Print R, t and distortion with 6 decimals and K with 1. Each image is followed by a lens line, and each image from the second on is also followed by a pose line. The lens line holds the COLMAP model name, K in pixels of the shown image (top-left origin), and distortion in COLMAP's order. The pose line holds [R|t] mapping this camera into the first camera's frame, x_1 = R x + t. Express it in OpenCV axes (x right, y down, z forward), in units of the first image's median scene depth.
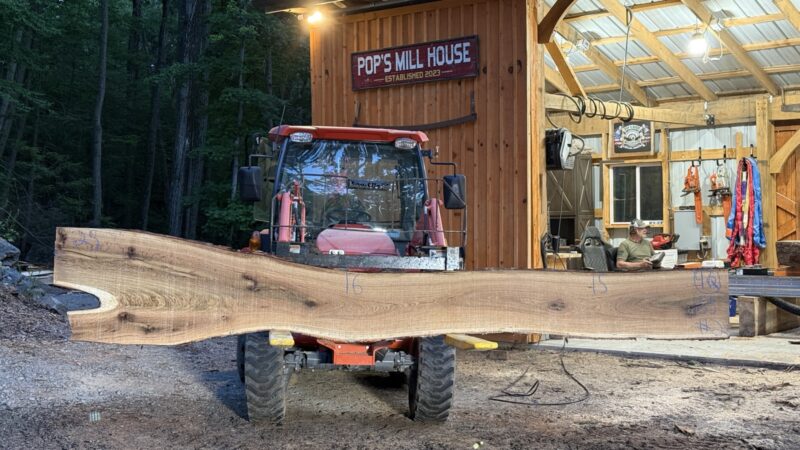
lens RADIAL K [[1170.4, 0, 398.9], [0, 1170.4, 223.4], [0, 0, 1]] dist [0.126149, -0.073197]
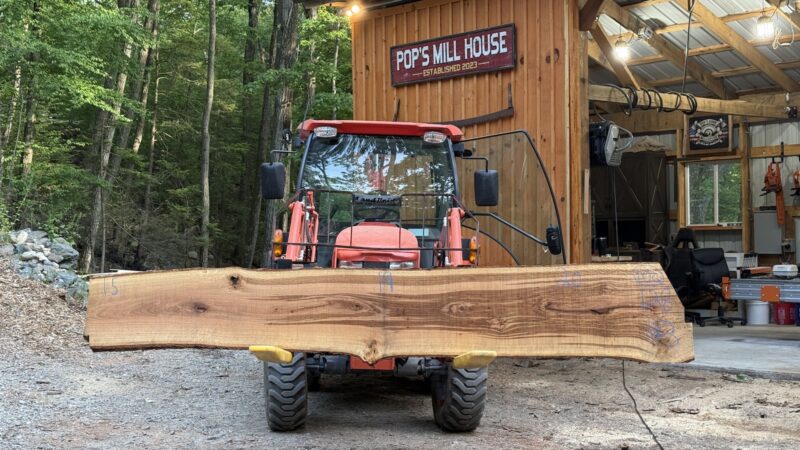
lens RADIAL K [[1166.4, 0, 386.7], [0, 1166.4, 223.2], [0, 0, 1]] dist [0.142947, -0.153603]
pose [[0.991573, -0.002367, -0.129529, 0.081387], [0.001400, 0.999970, -0.007557, 0.006209], [0.129543, 0.007312, 0.991547, 0.053146]]
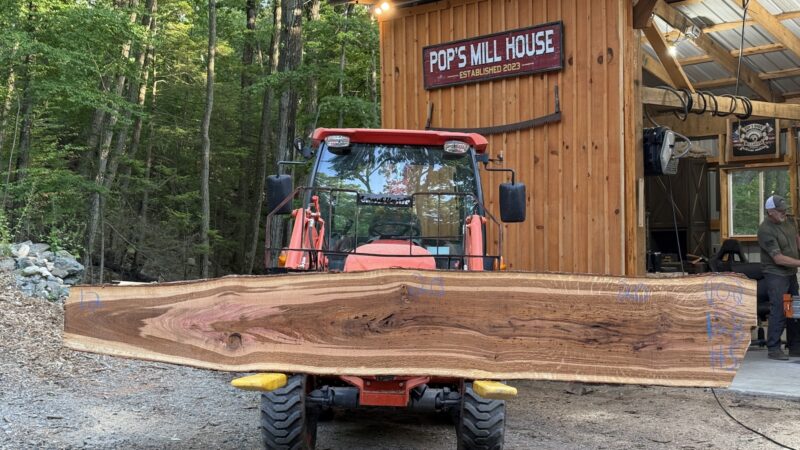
lens RADIAL K [[1160.2, 0, 390.8], [0, 1160.2, 222.8], [0, 0, 1]] dist [0.151905, -0.209423]
pose [[0.993084, -0.005652, -0.117272, 0.039016], [0.004503, 0.999939, -0.010058, -0.002800], [0.117322, 0.009461, 0.993049, 0.120363]]
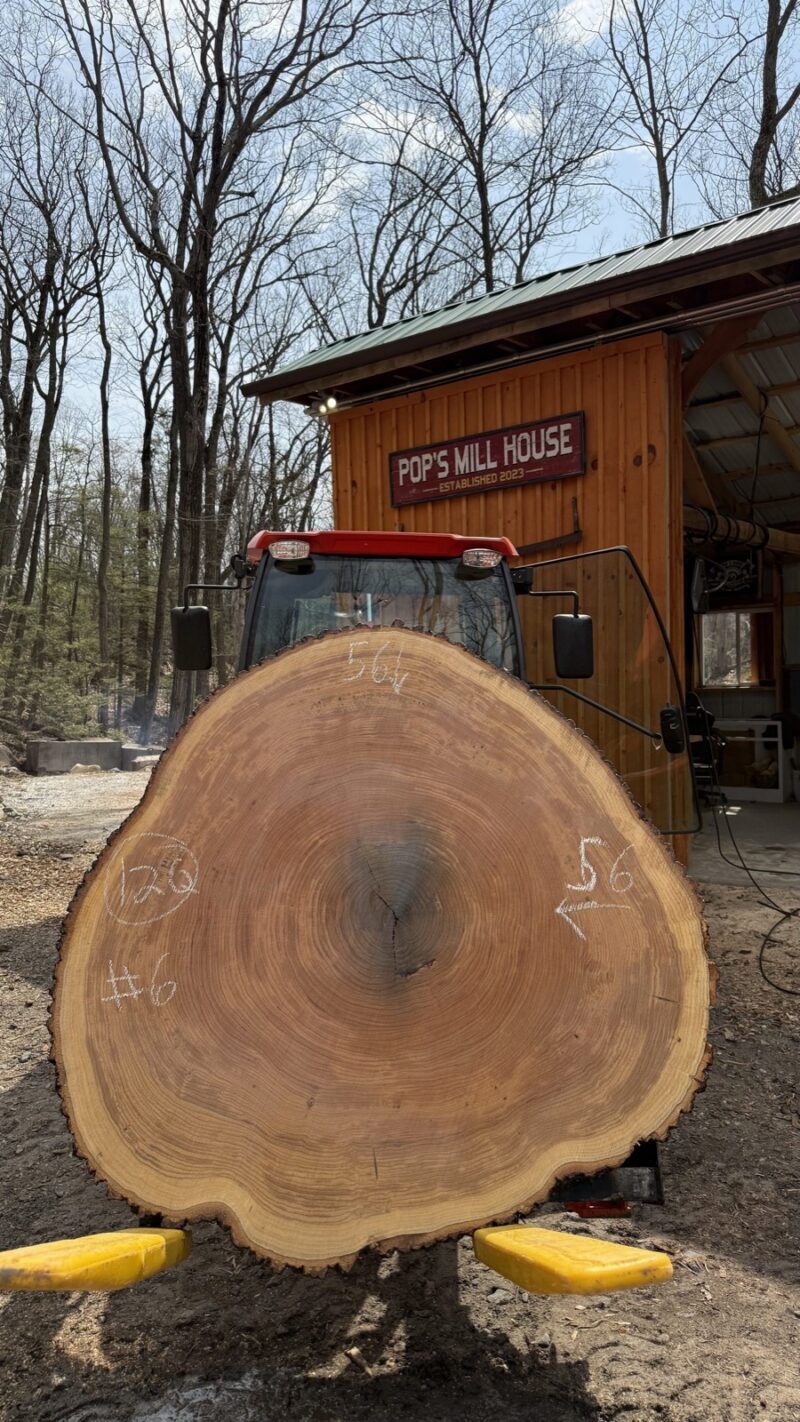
lens RADIAL K [[995.8, 0, 397.3], [0, 995.8, 734.3], [0, 0, 1]] dist [0.043262, -0.072814]
pose [[0.999830, -0.016491, 0.008281, -0.044129], [0.016021, 0.998416, 0.053933, -0.007967], [-0.009158, -0.053791, 0.998510, 0.392053]]
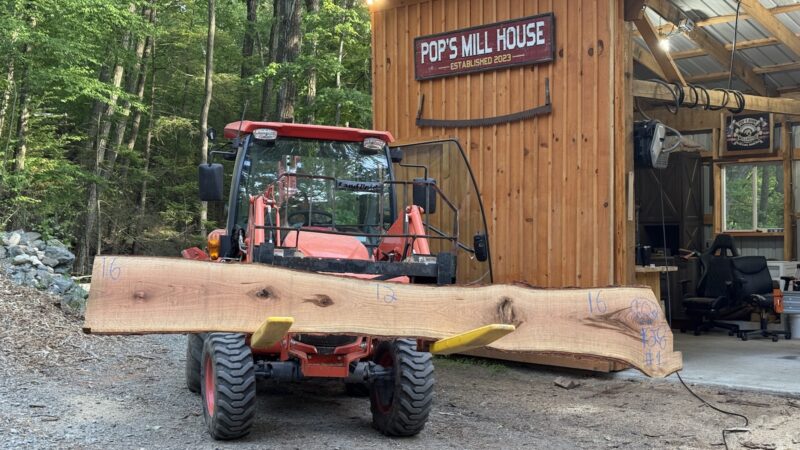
lens RADIAL K [[1160.2, 0, 390.8], [0, 1160.2, 222.8], [0, 0, 1]] dist [0.151905, -0.209423]
pose [[0.992843, 0.003749, -0.119365, 0.048327], [-0.004306, 0.999981, -0.004406, -0.001376], [0.119346, 0.004888, 0.992841, 0.125011]]
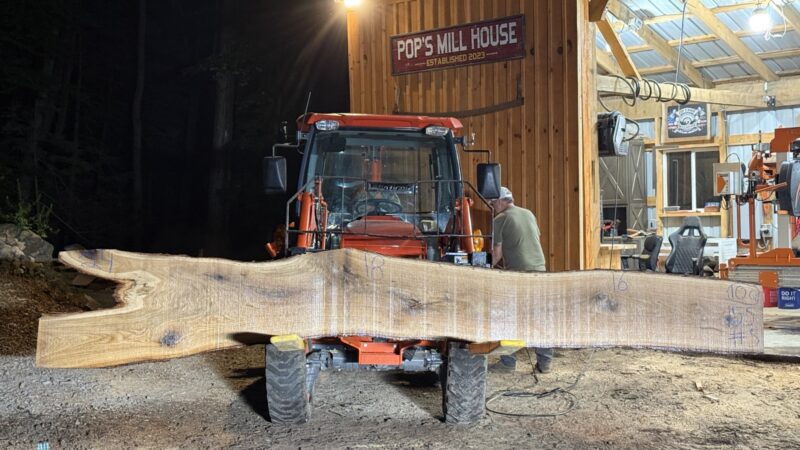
lens RADIAL K [[1165.2, 0, 399.1], [0, 1165.2, 226.4], [0, 0, 1]] dist [0.146368, -0.158589]
pose [[0.999317, -0.010757, -0.035343, -0.001864], [0.011137, 0.999882, 0.010589, -0.000926], [0.035225, -0.010976, 0.999319, 0.050691]]
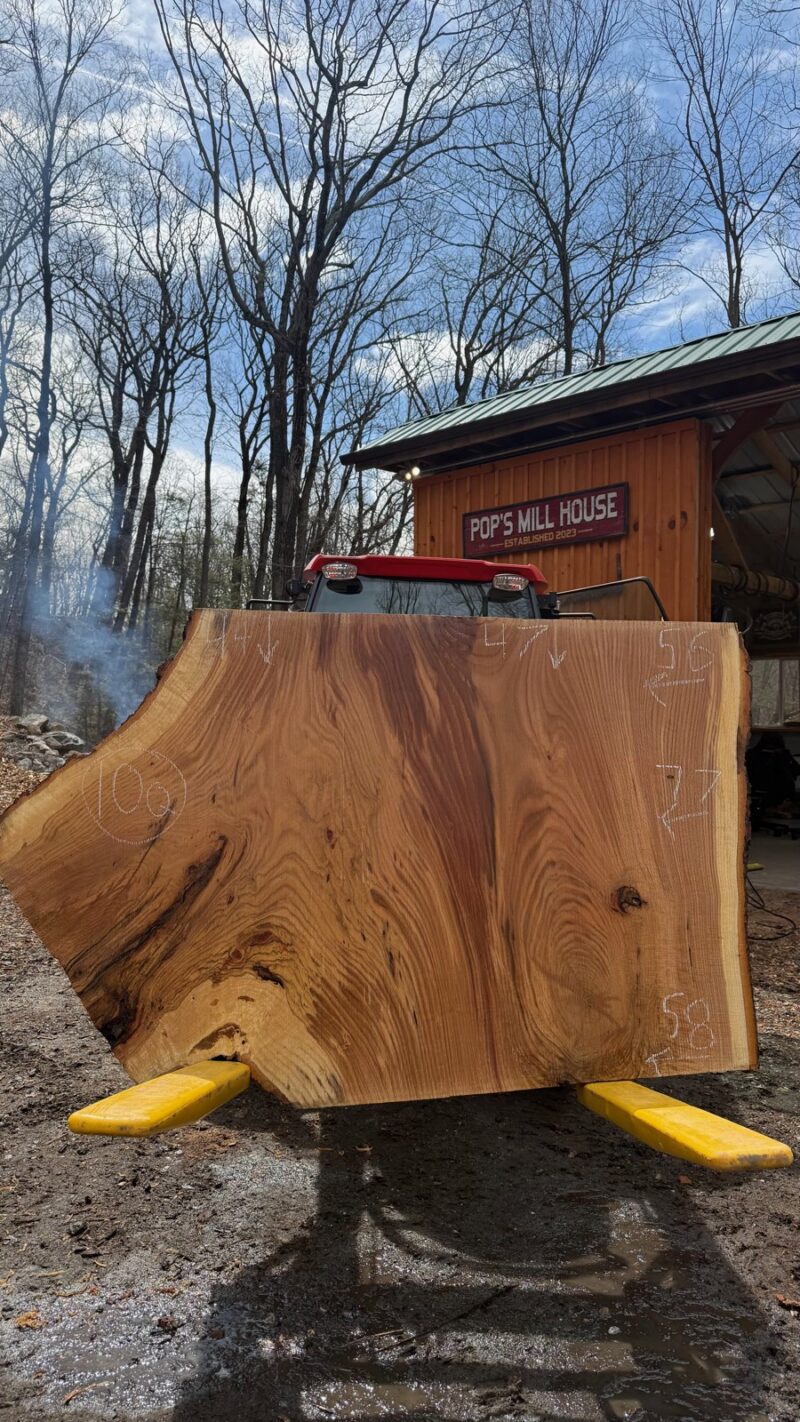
lens RADIAL K [[995.8, 0, 397.3], [0, 995.8, 734.3], [0, 0, 1]] dist [0.043262, -0.072814]
pose [[0.997534, 0.016820, -0.068140, -0.036722], [-0.016332, 0.999837, 0.007711, 0.006752], [0.068259, -0.006579, 0.997646, 0.293135]]
